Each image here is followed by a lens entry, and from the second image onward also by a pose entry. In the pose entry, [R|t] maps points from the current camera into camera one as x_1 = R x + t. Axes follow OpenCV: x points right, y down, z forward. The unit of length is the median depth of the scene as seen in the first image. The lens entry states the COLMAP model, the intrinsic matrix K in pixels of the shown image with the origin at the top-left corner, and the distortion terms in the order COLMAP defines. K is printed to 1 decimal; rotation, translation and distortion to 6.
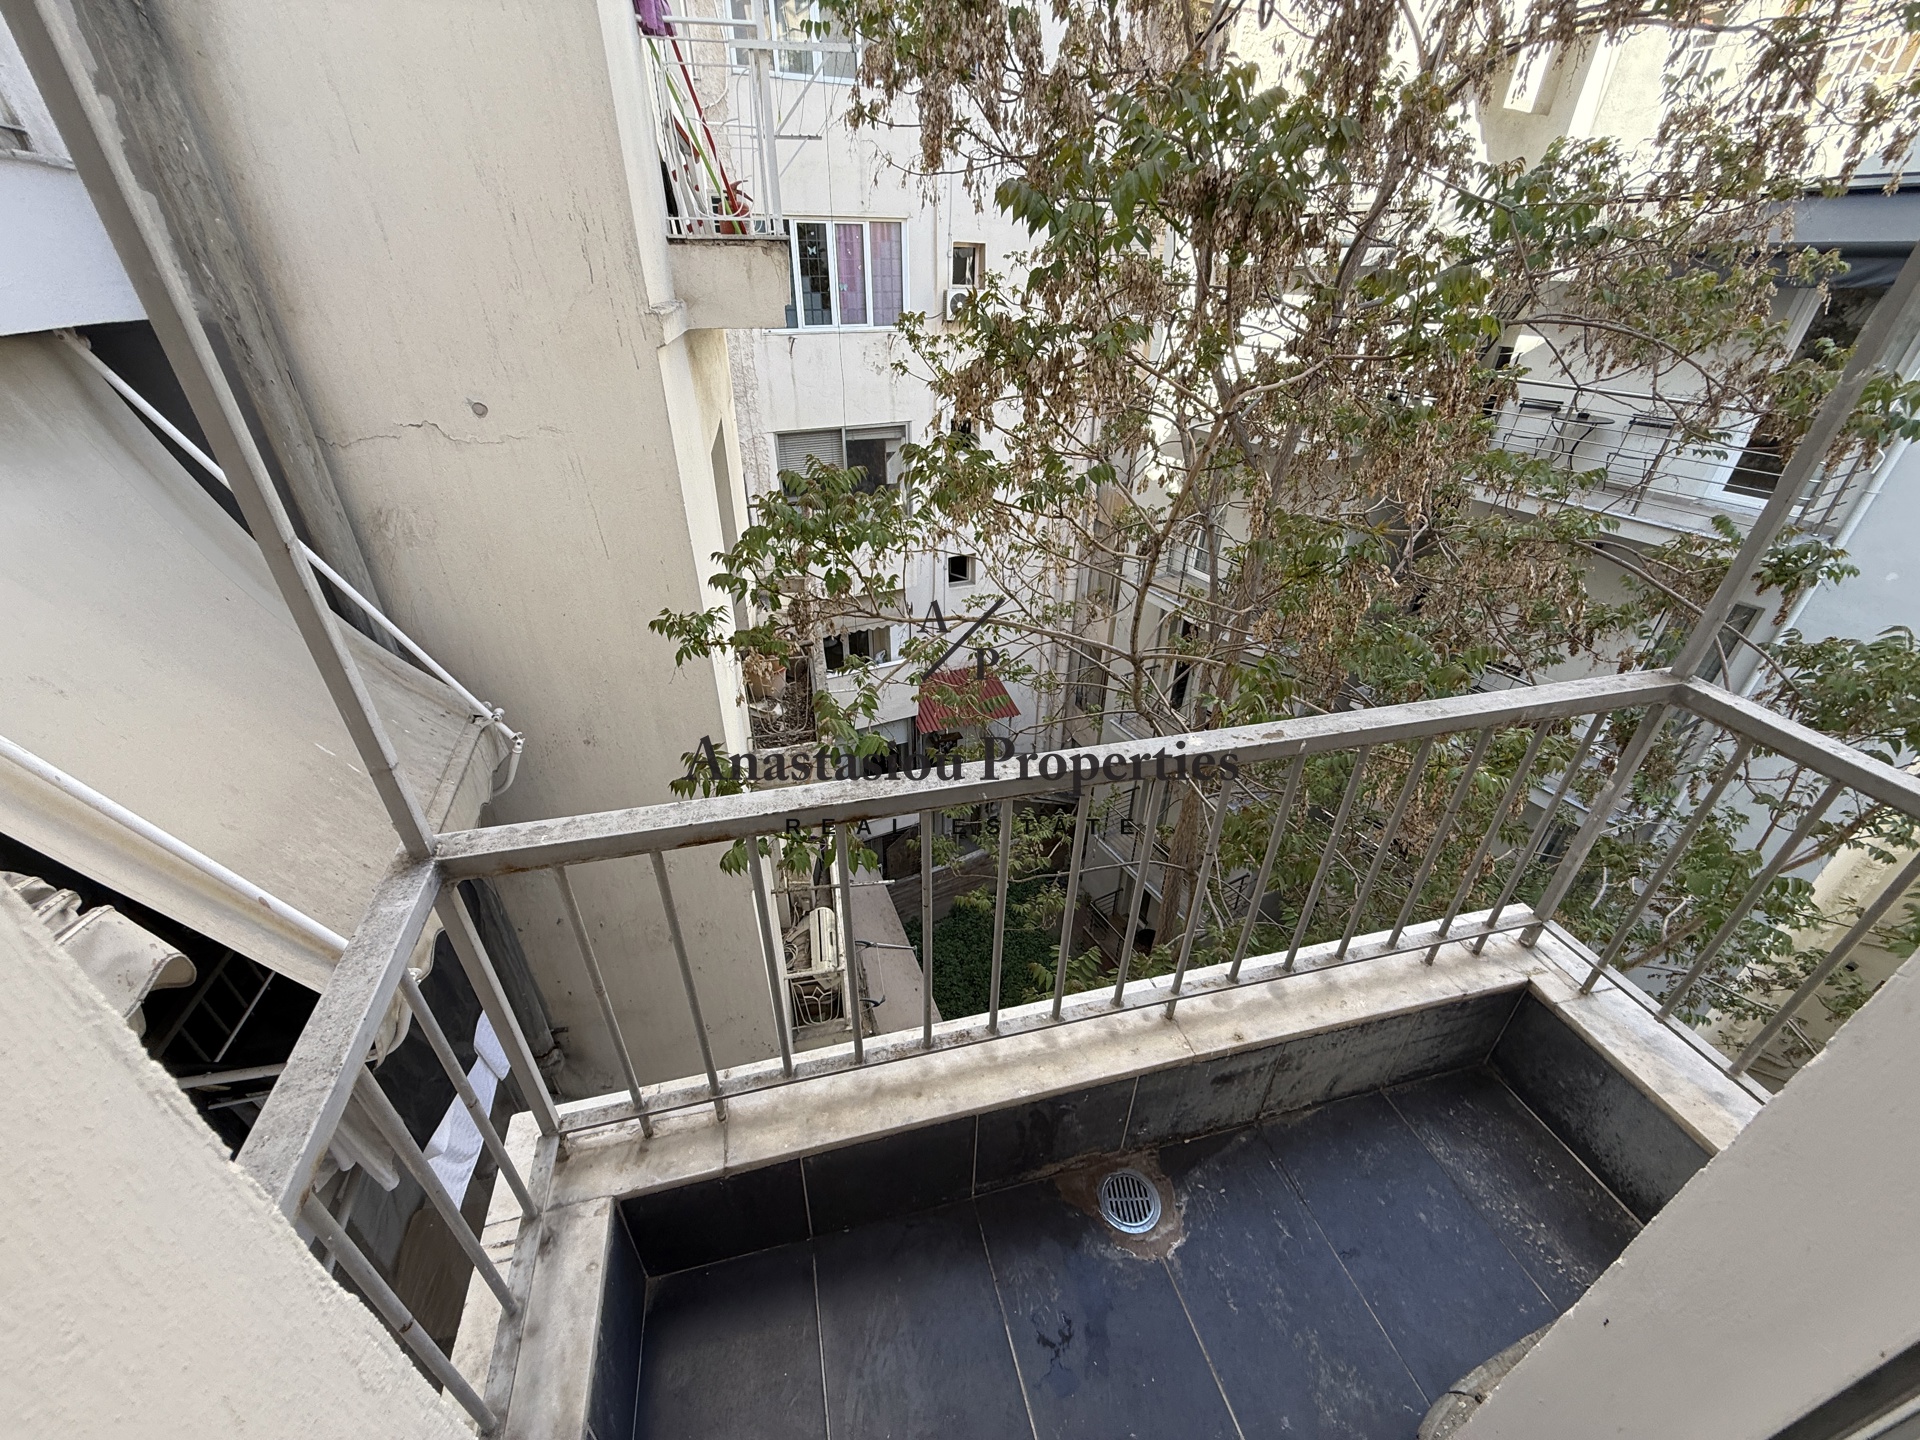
lens RADIAL K [[751.1, 0, 953.3], [0, 751.1, 712.9], [0, 0, 1]] dist [-0.001914, 0.000101]
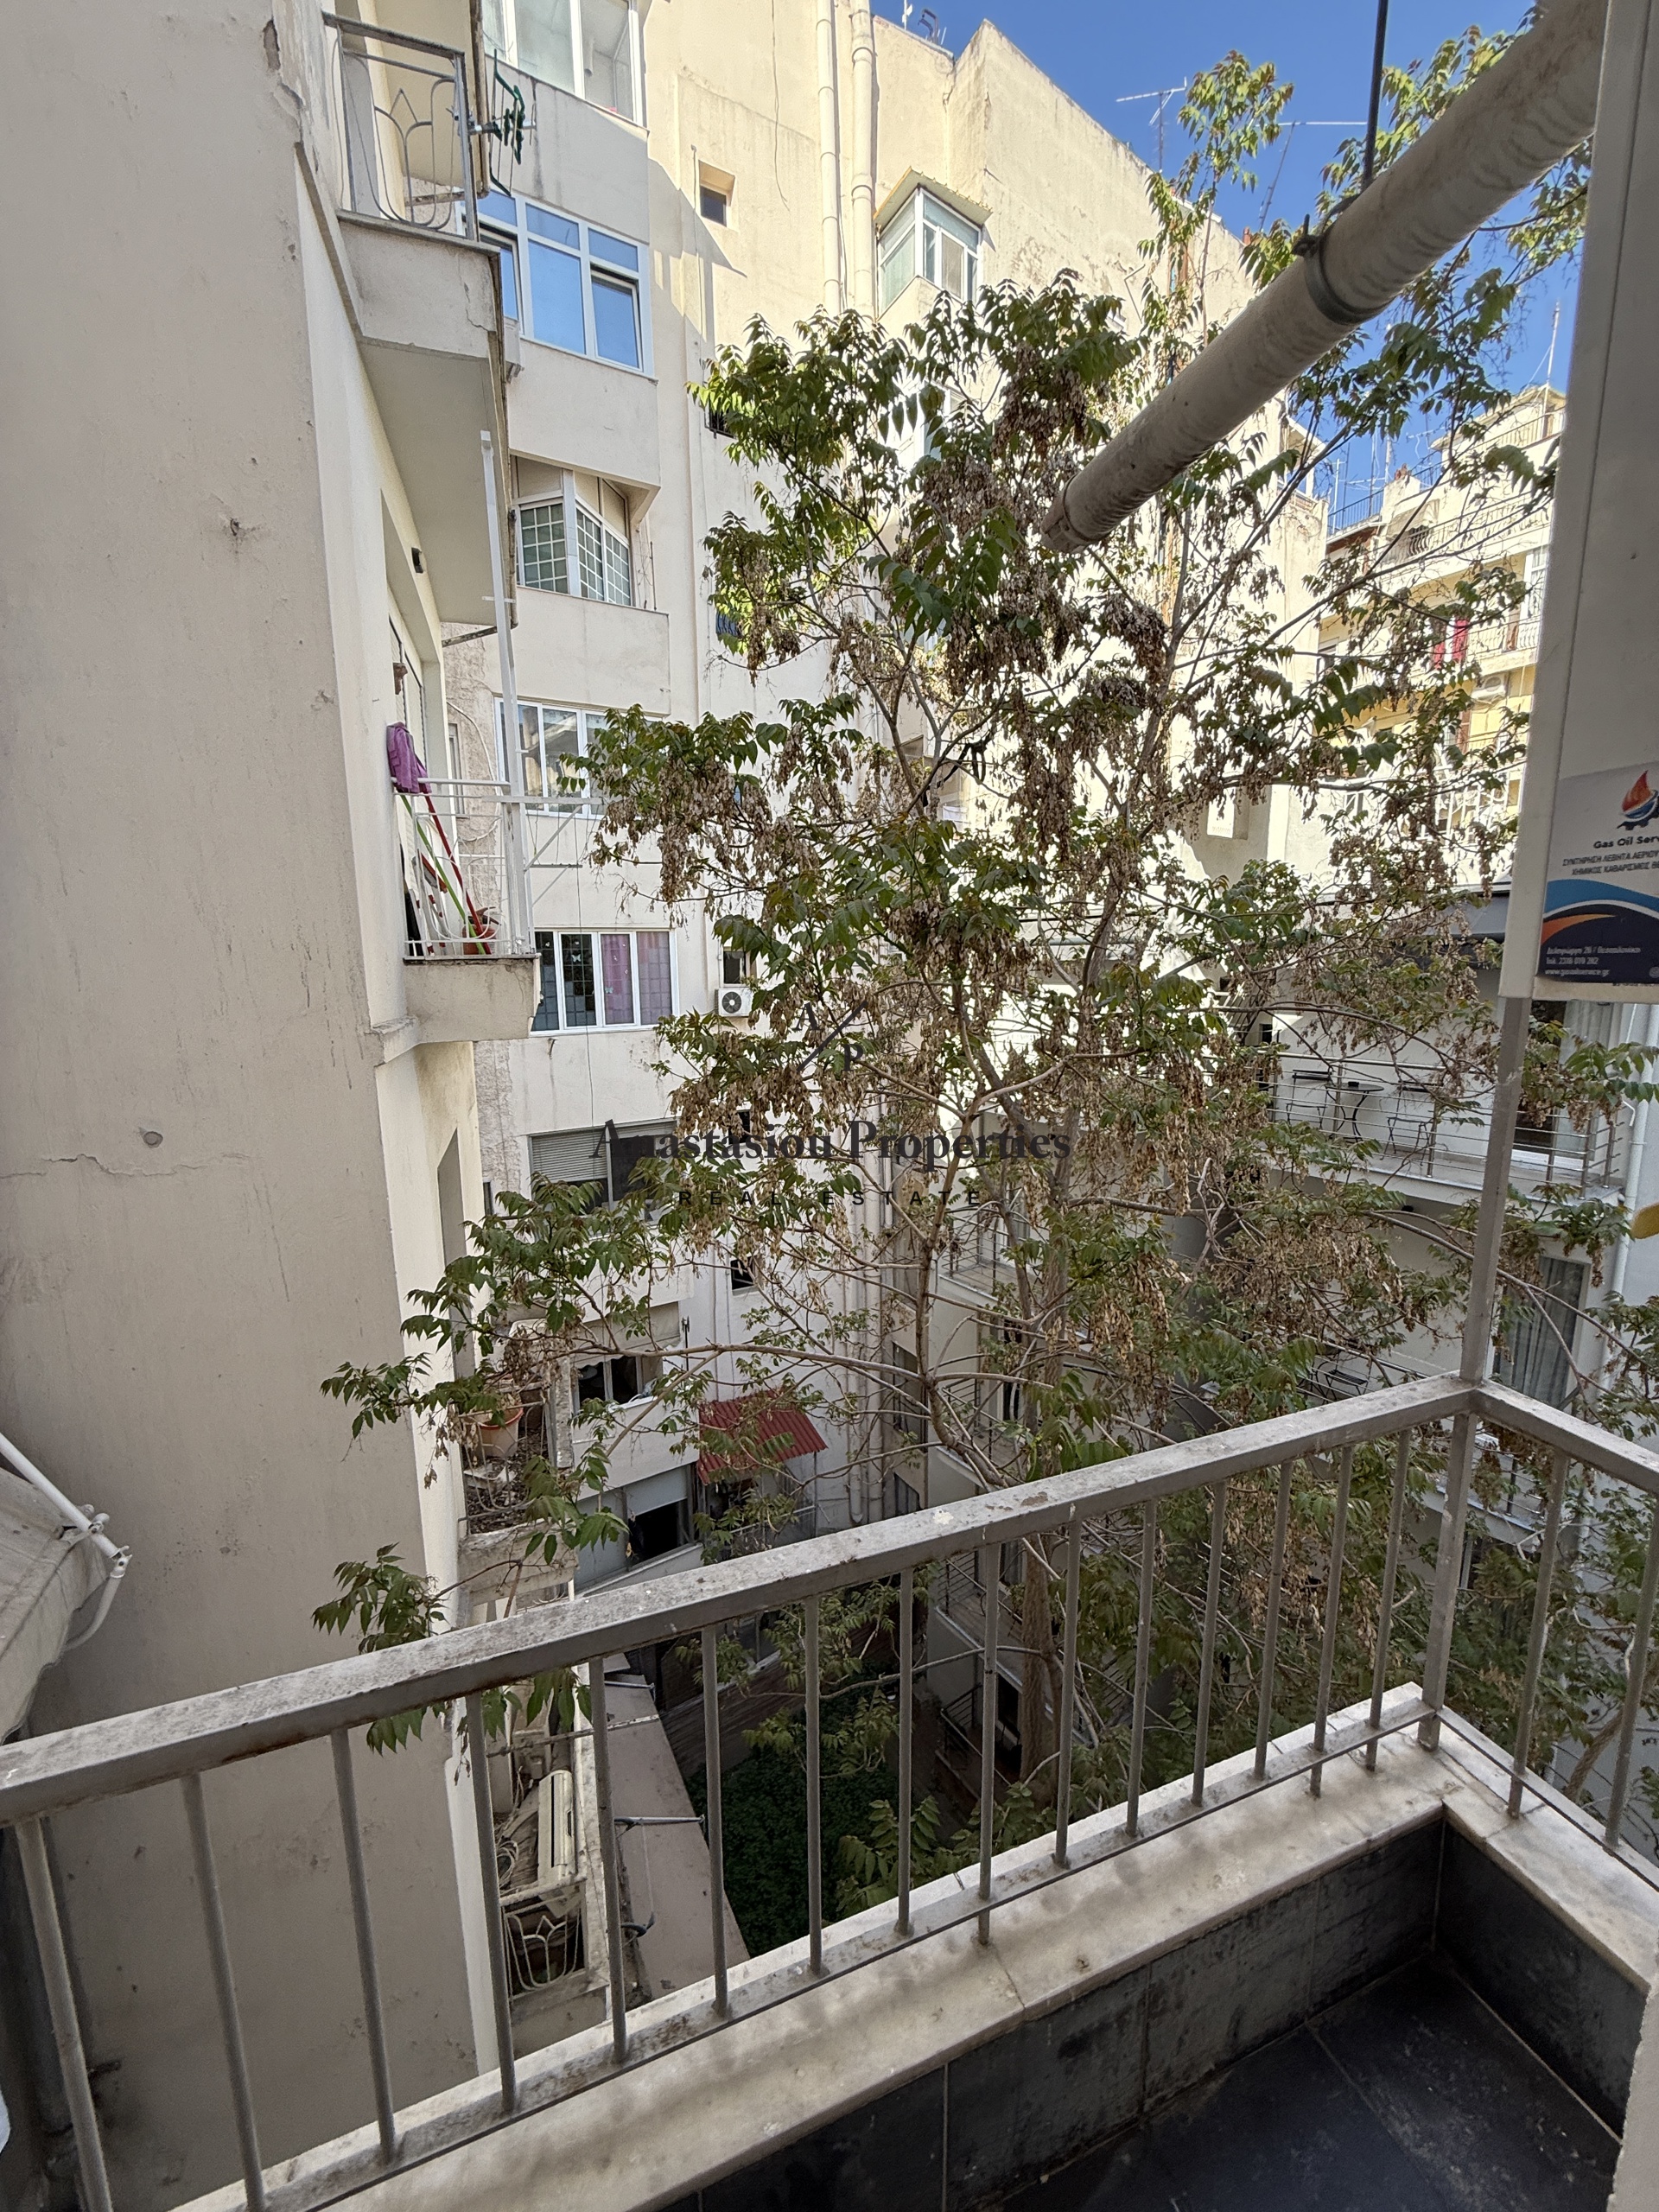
lens RADIAL K [[865.4, 0, 831.2], [0, 865.4, 1103.1], [0, 0, 1]] dist [-0.001914, 0.000101]
pose [[0.993055, -0.042777, 0.109602, 0.042724], [0.080081, 0.928228, -0.363290, -0.017553], [-0.086195, 0.369544, 0.925207, -0.009098]]
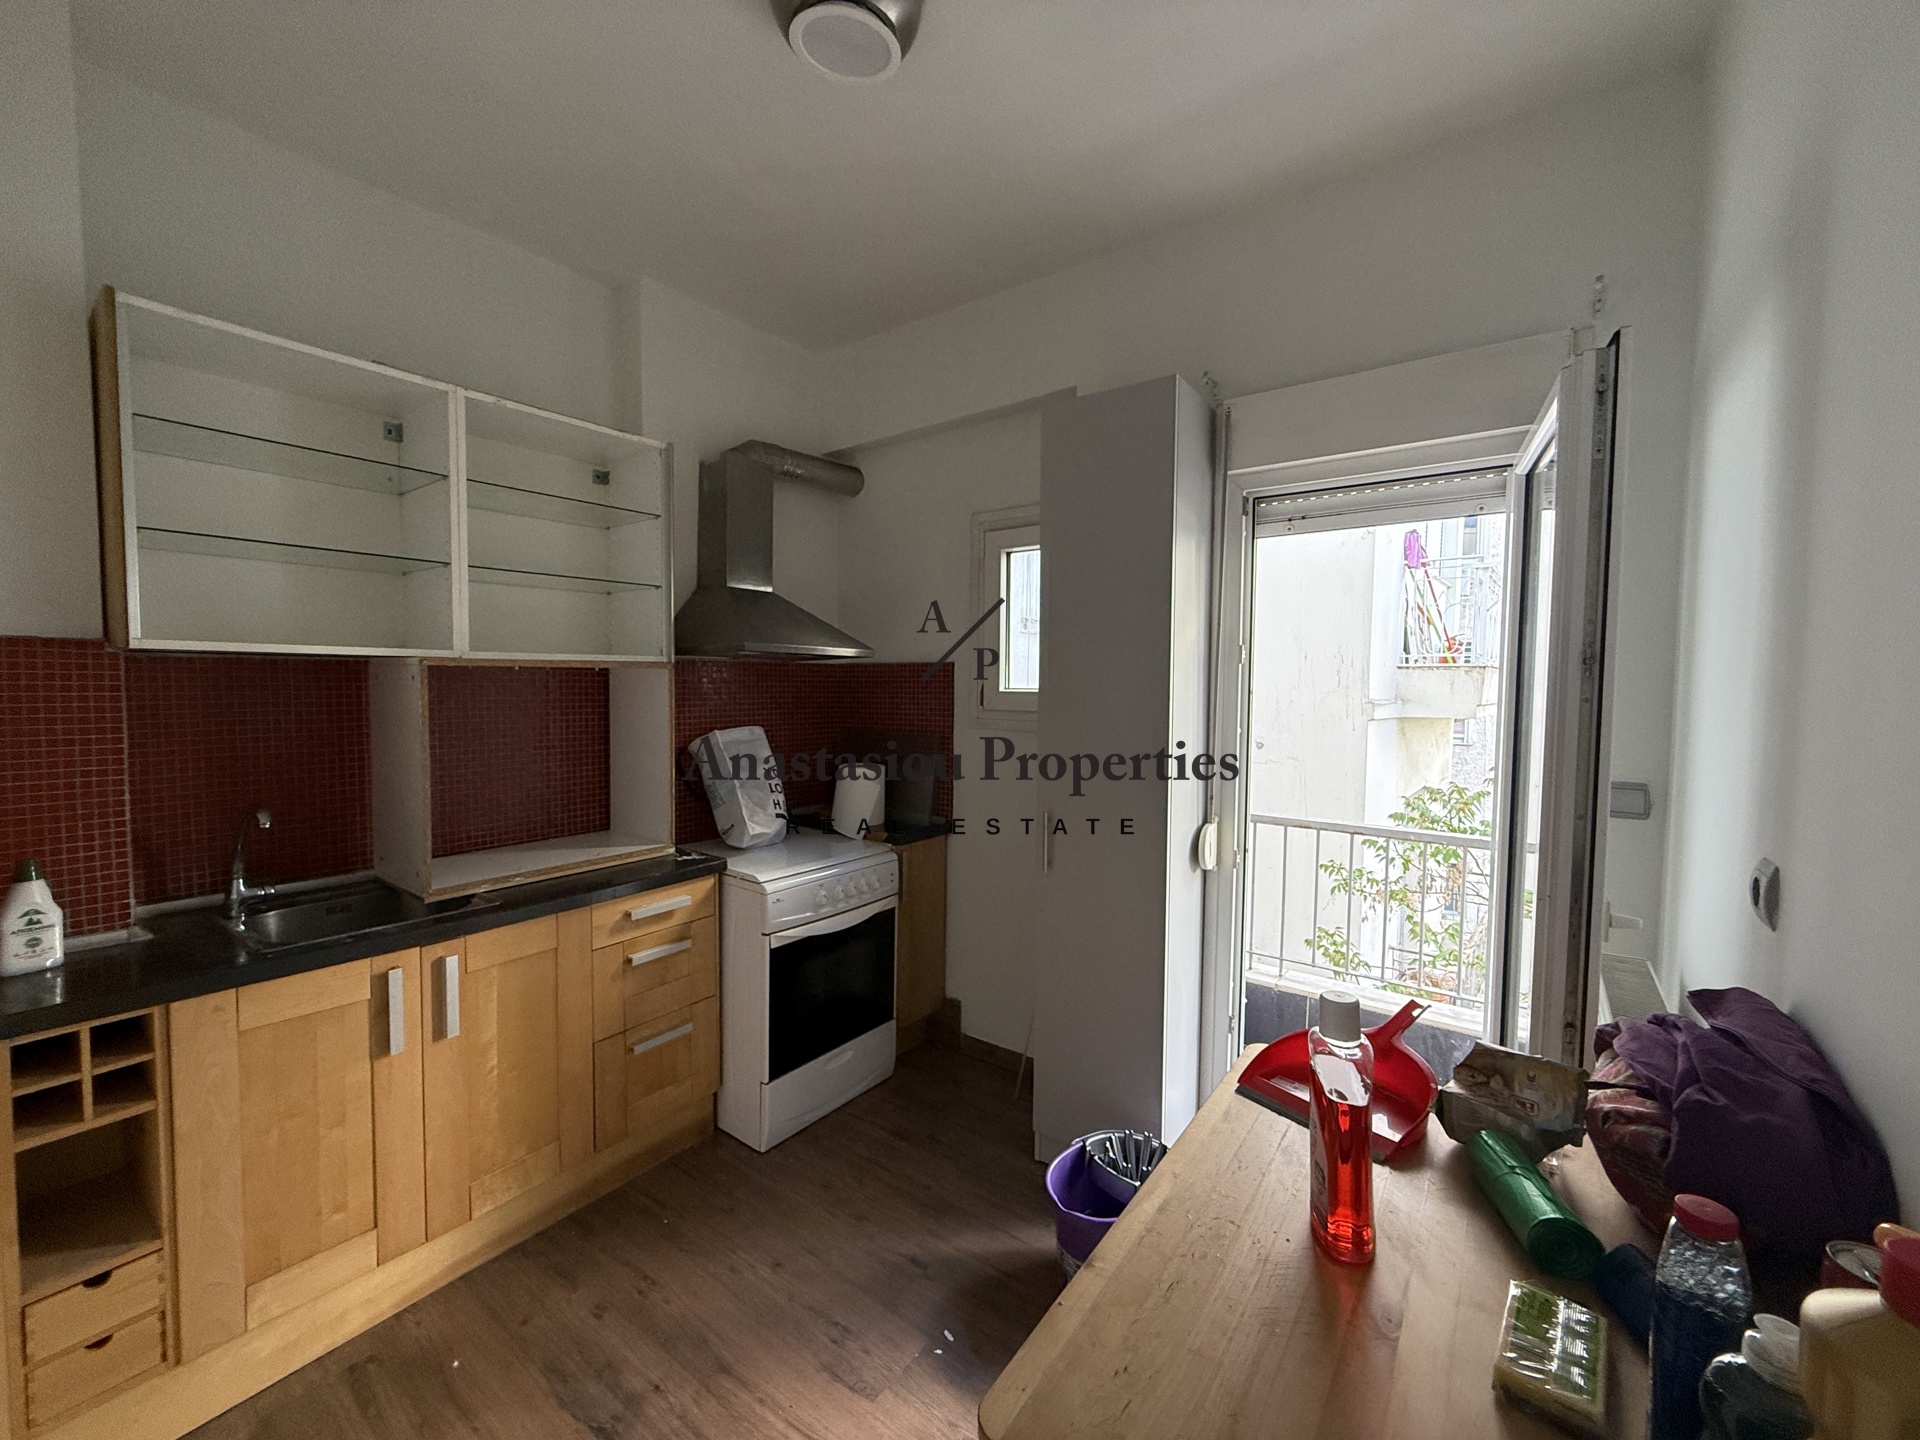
lens RADIAL K [[751.1, 0, 955.1], [0, 751.1, 712.6], [0, 0, 1]] dist [-0.001914, 0.000101]
pose [[0.623745, 0.036270, -0.780786, 0.358899], [-0.407408, 0.867583, -0.285163, 0.373730], [0.667054, 0.495967, 0.555927, -0.598402]]
